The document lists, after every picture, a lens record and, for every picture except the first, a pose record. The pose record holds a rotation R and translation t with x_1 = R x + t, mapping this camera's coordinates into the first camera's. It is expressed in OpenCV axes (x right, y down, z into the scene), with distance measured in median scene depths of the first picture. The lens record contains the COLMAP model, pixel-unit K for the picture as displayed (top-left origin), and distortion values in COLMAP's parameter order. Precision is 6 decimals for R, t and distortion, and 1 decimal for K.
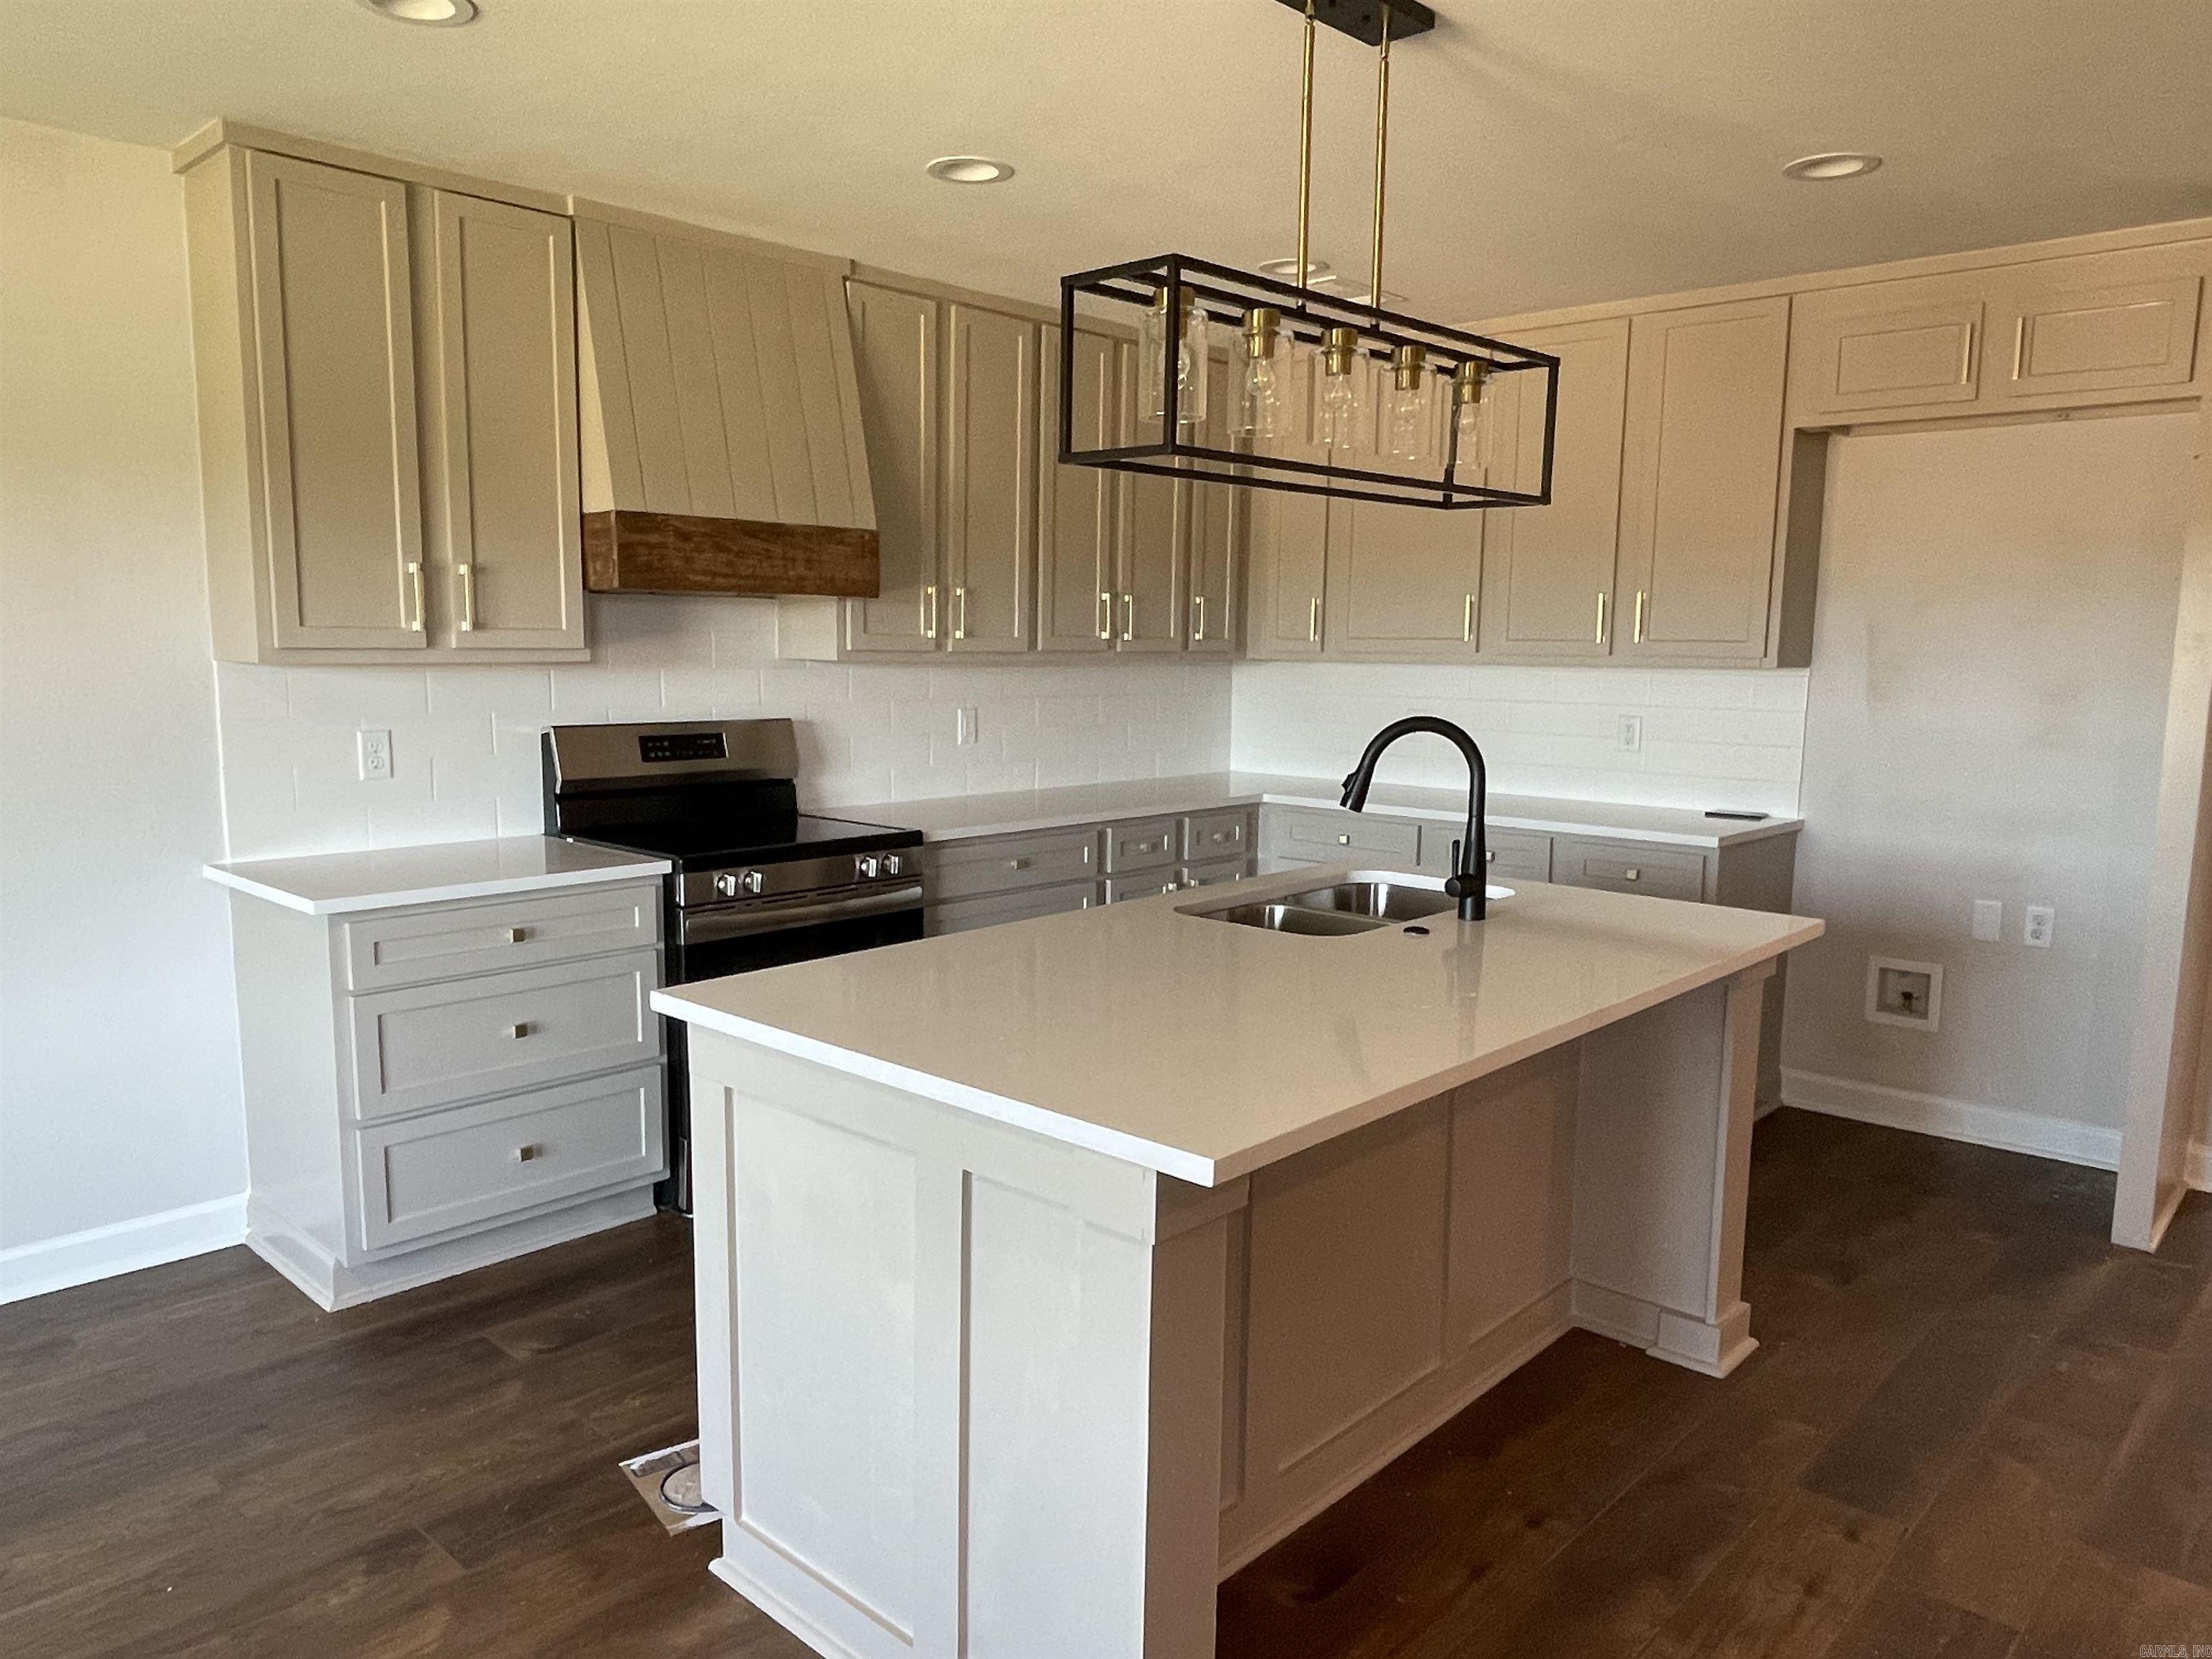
lens RADIAL K [[1518.2, 0, 1097.2], [0, 1518.2, 844.7], [0, 0, 1]] dist [0.051050, -0.085231]
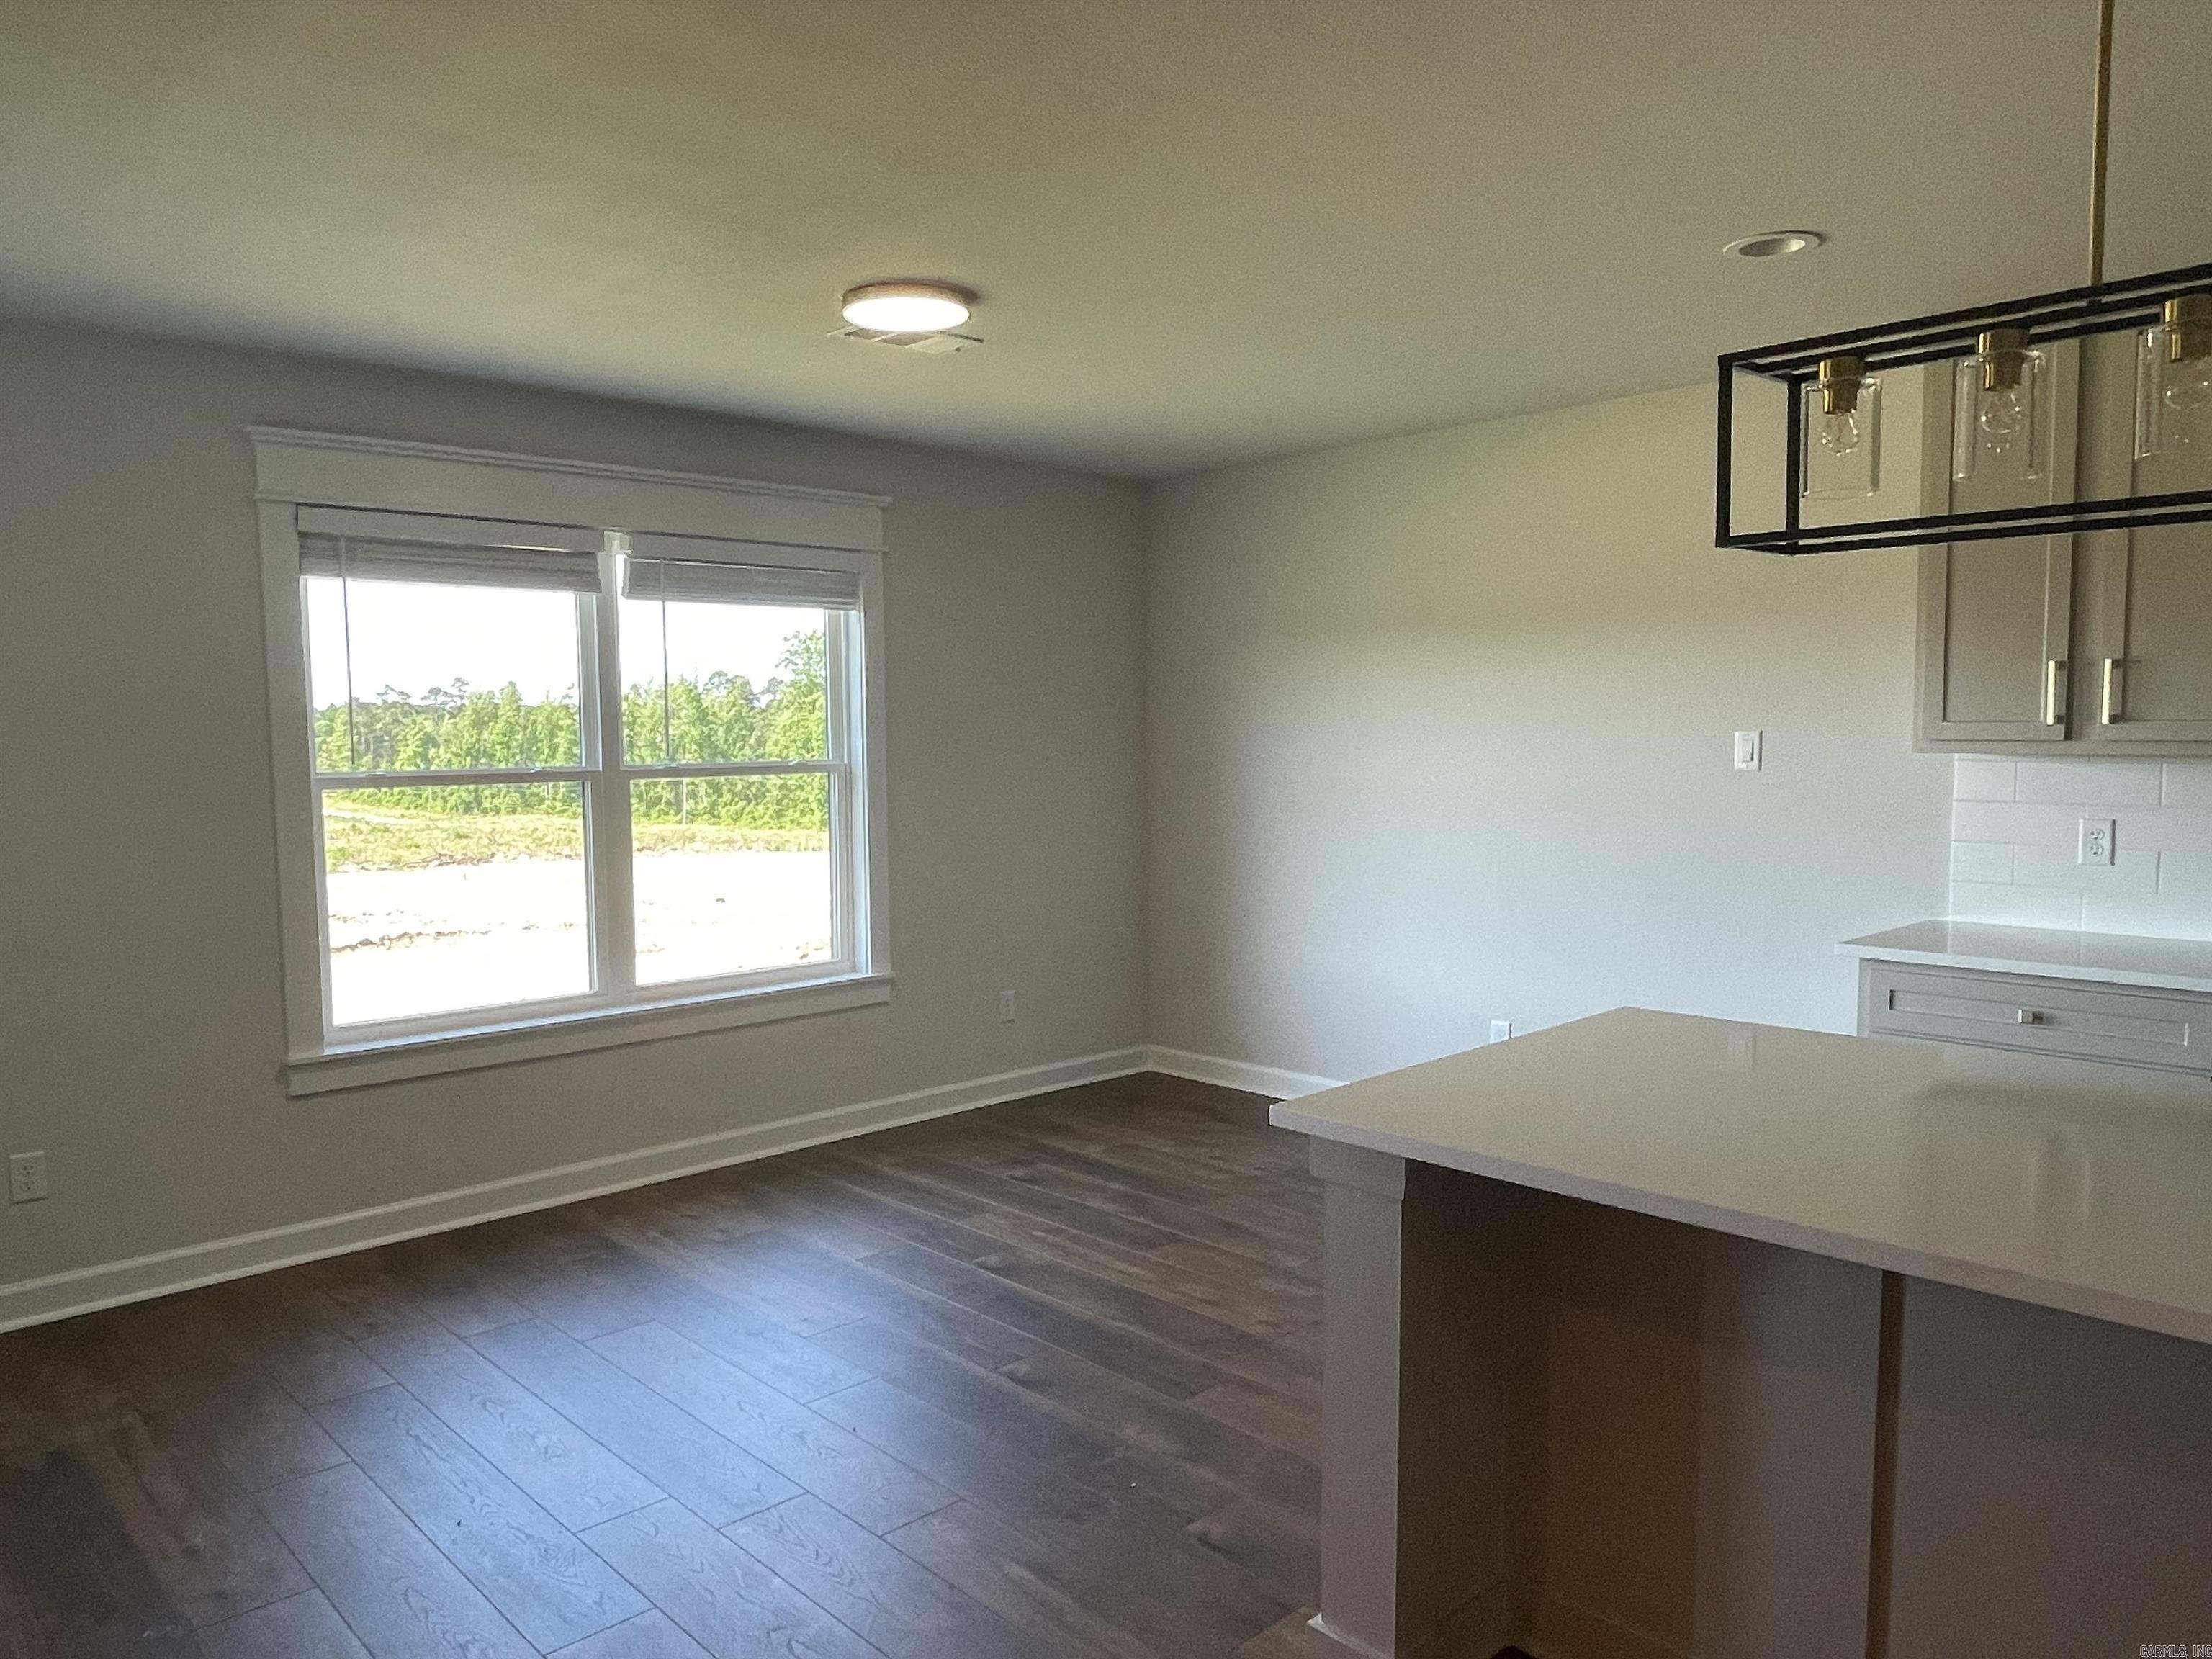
lens RADIAL K [[1518.2, 0, 1097.2], [0, 1518.2, 844.7], [0, 0, 1]] dist [0.051050, -0.085231]
pose [[-0.059562, 0.067942, -0.995910, 0.550328], [-0.130037, 0.988651, 0.075223, -0.041851], [0.989718, 0.133986, -0.050051, 0.336128]]
